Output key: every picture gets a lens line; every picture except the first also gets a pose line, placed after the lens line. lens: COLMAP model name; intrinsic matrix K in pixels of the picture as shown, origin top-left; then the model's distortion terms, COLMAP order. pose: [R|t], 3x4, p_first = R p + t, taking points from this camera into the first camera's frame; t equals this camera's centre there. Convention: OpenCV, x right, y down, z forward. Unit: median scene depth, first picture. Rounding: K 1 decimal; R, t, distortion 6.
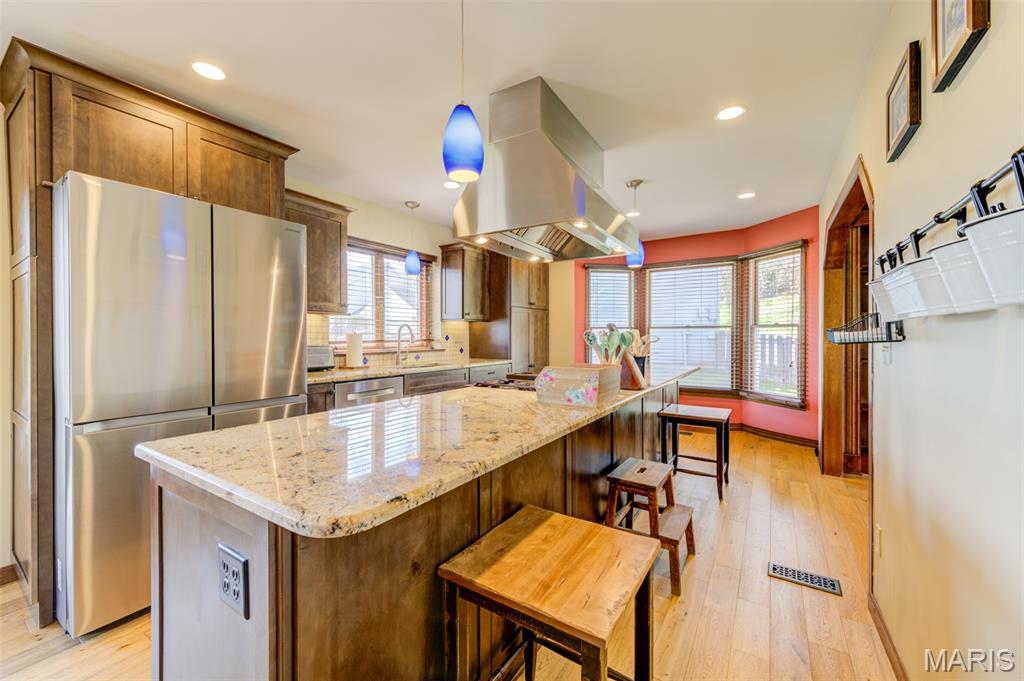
lens RADIAL K [[409.6, 0, 512.7], [0, 409.6, 338.3], [0, 0, 1]] dist [0.009156, -0.000783]
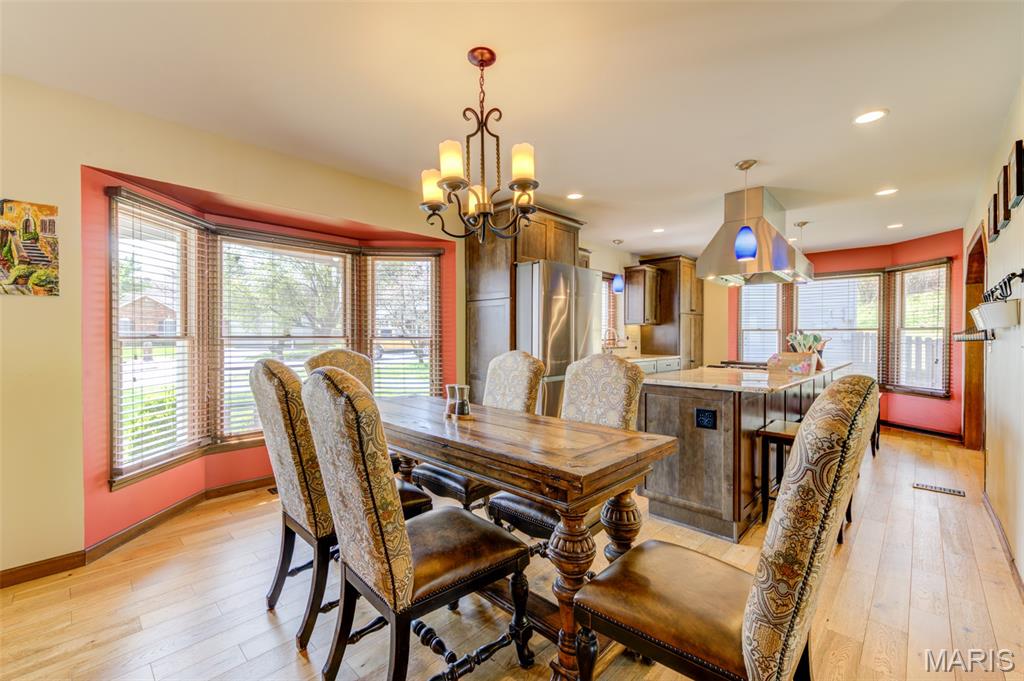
lens RADIAL K [[444.1, 0, 503.5], [0, 444.1, 339.8], [0, 0, 1]] dist [-0.000195, -0.001228]
pose [[0.981787, 0.004469, -0.189935, -0.282703], [-0.004316, 0.999990, 0.001219, 0.004589], [0.189938, -0.000377, 0.981796, -0.455430]]
